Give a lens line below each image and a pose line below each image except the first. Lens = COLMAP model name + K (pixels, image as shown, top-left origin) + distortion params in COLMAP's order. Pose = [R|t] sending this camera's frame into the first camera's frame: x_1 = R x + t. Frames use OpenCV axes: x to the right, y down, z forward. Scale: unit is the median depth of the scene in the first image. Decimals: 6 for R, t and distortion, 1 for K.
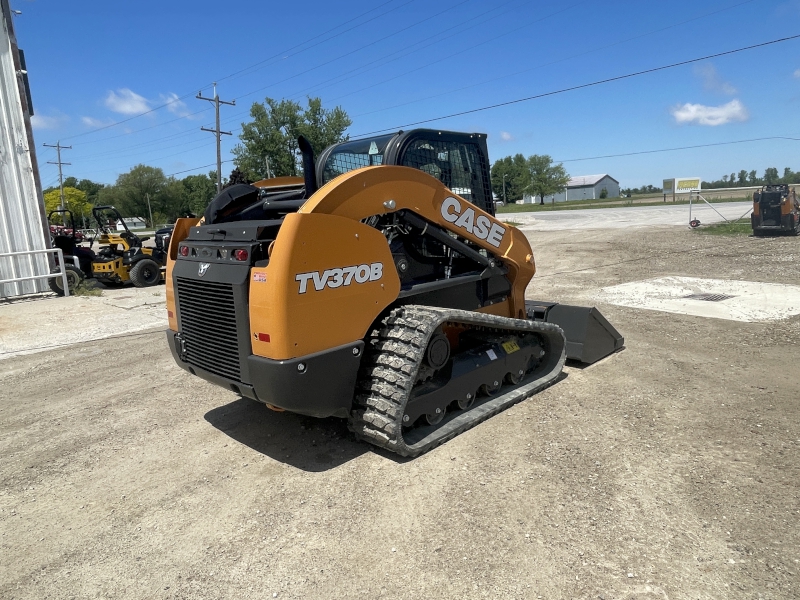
lens RADIAL K [[533.4, 0, 400.0], [0, 533.4, 300.0], [0, 0, 1]] dist [-0.001276, -0.003698]
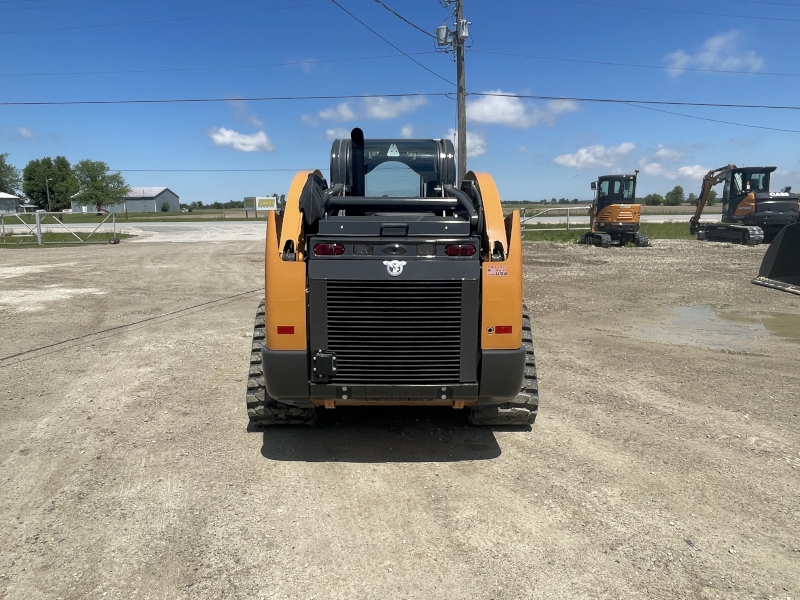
lens RADIAL K [[533.4, 0, 400.0], [0, 533.4, 300.0], [0, 0, 1]] dist [-0.001276, -0.003698]
pose [[0.703891, -0.067621, 0.707081, -0.777402], [0.086372, 0.996220, 0.009291, -0.009164], [-0.705037, 0.054532, 0.707071, 0.287737]]
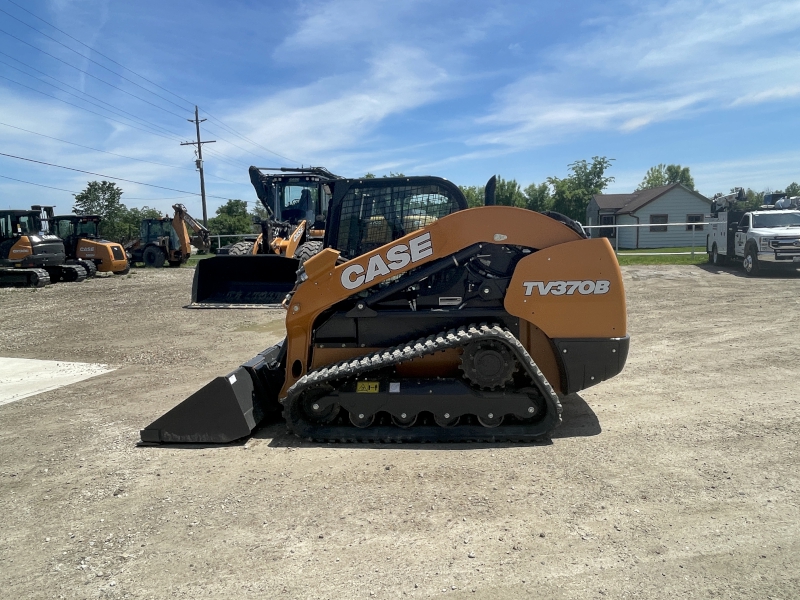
lens RADIAL K [[533.4, 0, 400.0], [0, 533.4, 300.0], [0, 0, 1]] dist [-0.001276, -0.003698]
pose [[-0.619689, -0.017612, 0.784650, -0.921992], [0.198226, 0.963824, 0.178186, -0.280778], [-0.759402, 0.265958, -0.593780, 1.824319]]
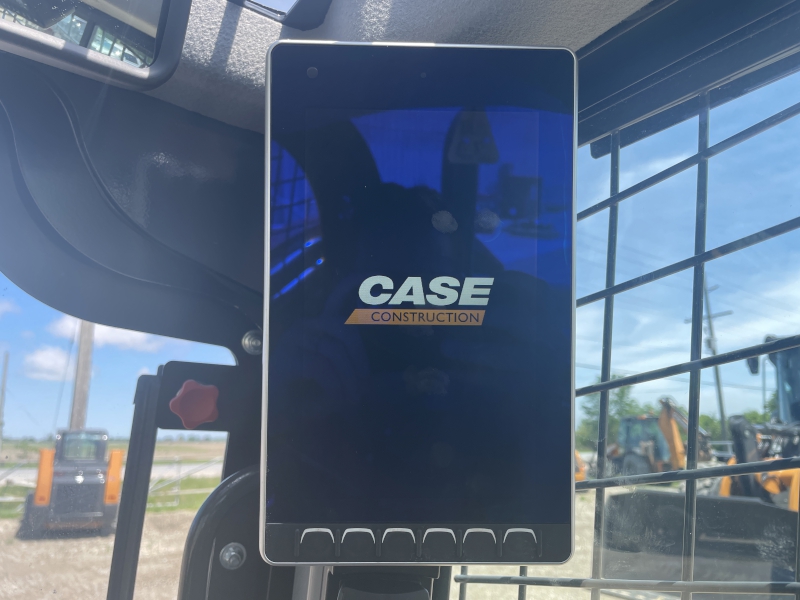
lens RADIAL K [[616.9, 0, 400.0], [0, 616.9, 300.0], [0, 0, 1]] dist [0.005099, 0.000585]
pose [[0.181796, 0.280811, 0.942388, 0.090884], [0.159105, 0.937330, -0.309997, -0.262302], [-0.970379, 0.206294, 0.125725, 1.039049]]
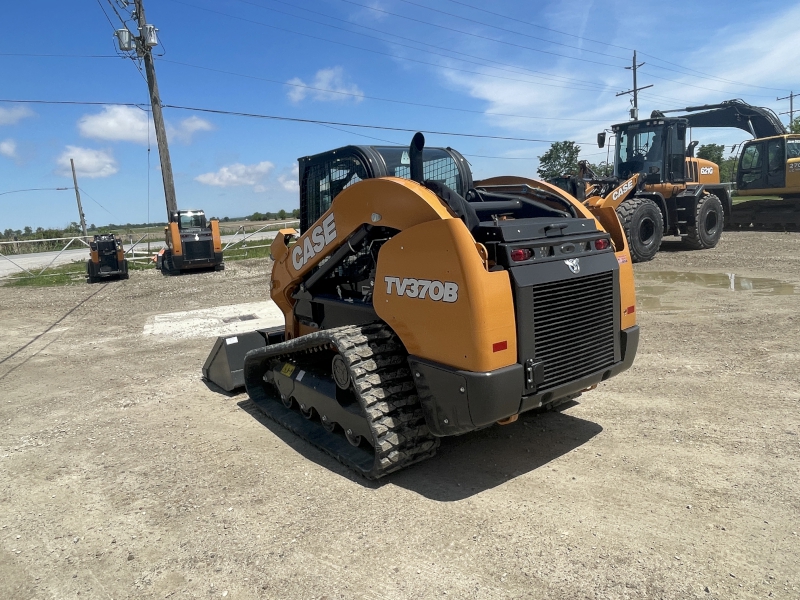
lens RADIAL K [[533.4, 0, 400.0], [0, 533.4, 300.0], [0, 0, 1]] dist [-0.001276, -0.003698]
pose [[0.163287, -0.113410, 0.980039, -1.036306], [0.226425, 0.971163, 0.074658, -0.107065], [-0.960244, 0.209715, 0.184257, 0.883344]]
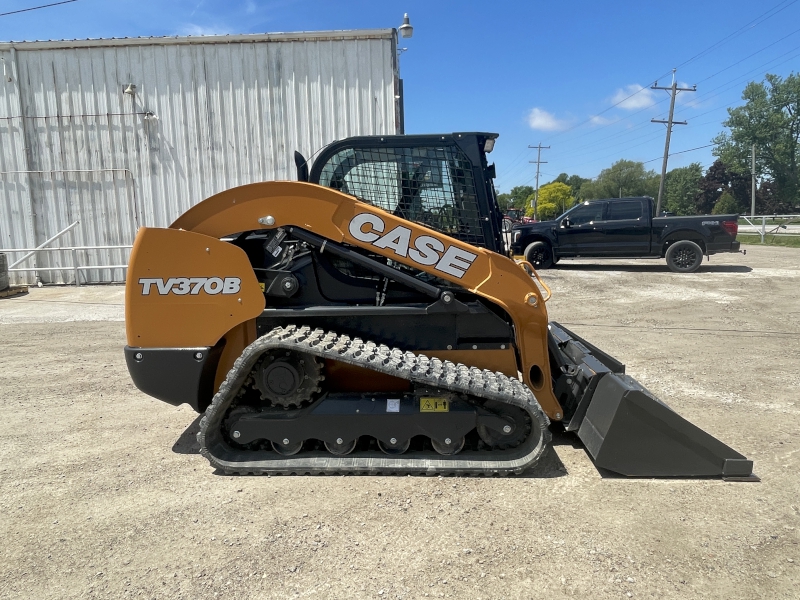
lens RADIAL K [[535.9, 0, 400.0], [0, 535.9, 300.0], [0, 0, 1]] dist [0.000217, -0.005180]
pose [[0.664867, 0.148606, -0.732030, 0.739853], [-0.141305, 0.987338, 0.072094, -0.116203], [0.733474, 0.055506, 0.677447, 0.427471]]
